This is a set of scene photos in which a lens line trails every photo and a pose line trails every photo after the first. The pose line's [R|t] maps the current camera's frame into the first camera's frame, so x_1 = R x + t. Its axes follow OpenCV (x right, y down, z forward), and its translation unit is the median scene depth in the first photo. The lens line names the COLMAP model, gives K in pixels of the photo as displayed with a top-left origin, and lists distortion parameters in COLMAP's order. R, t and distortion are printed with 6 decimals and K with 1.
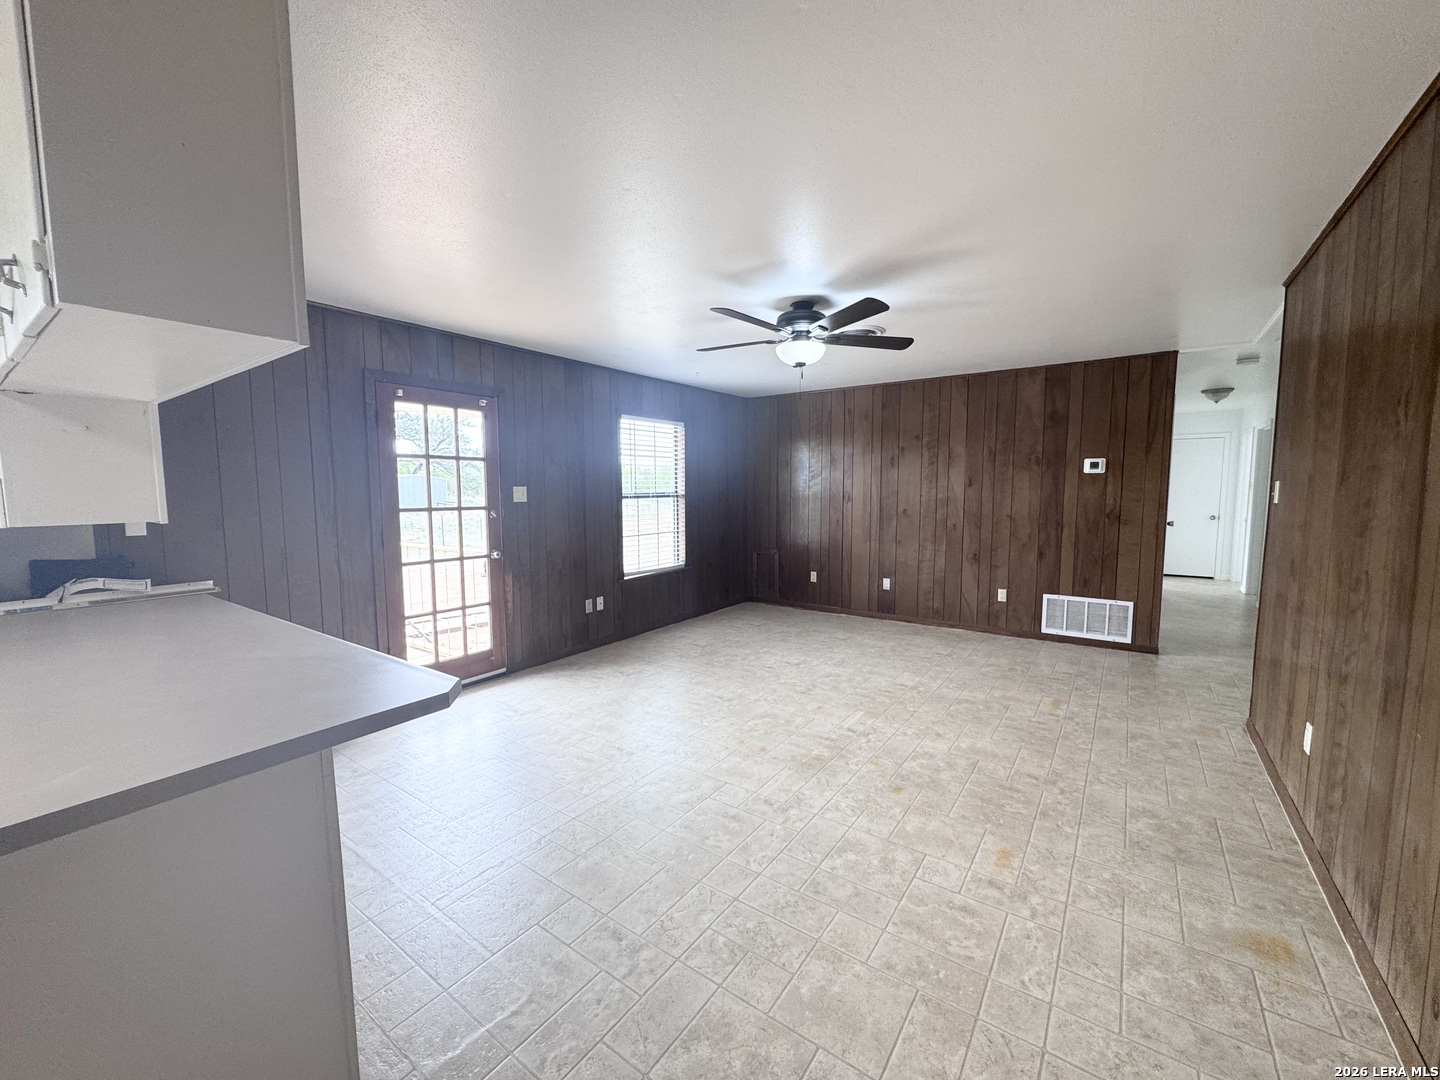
lens RADIAL K [[574.0, 0, 725.0], [0, 574.0, 536.9], [0, 0, 1]] dist [-0.004726, 0.000393]
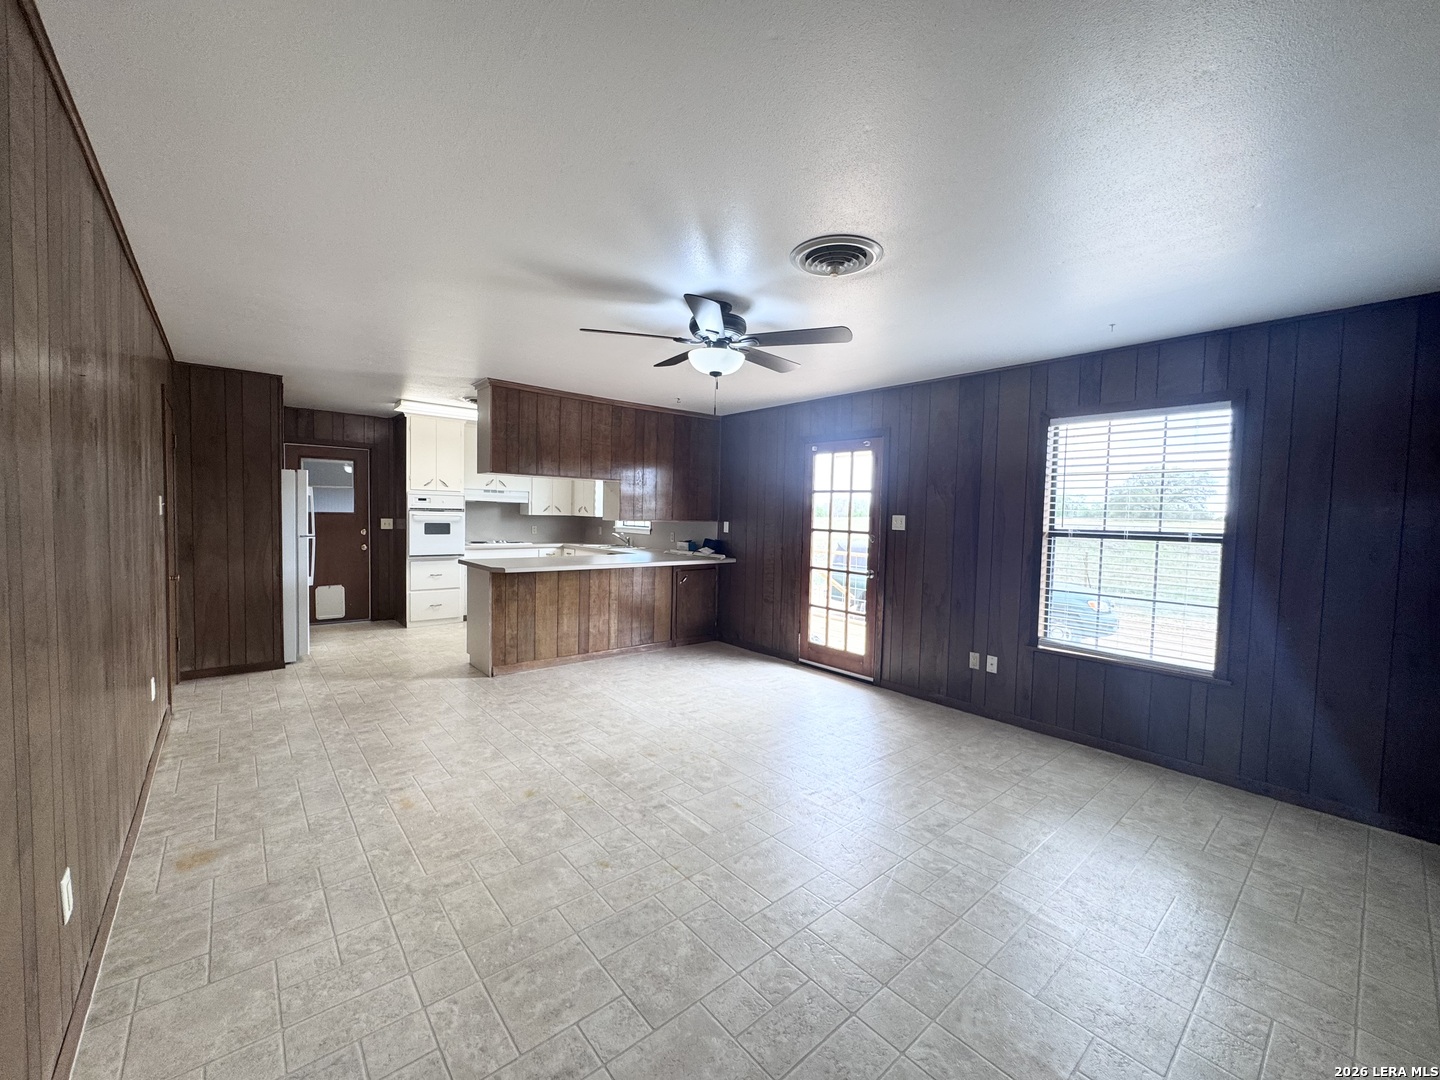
lens RADIAL K [[574.0, 0, 713.8], [0, 574.0, 540.9], [0, 0, 1]] dist [-0.004726, 0.000393]
pose [[-0.251916, 0.047905, -0.966563, 0.998336], [-0.105895, 0.991412, 0.076736, -0.114828], [0.961938, 0.121685, -0.244680, 1.254602]]
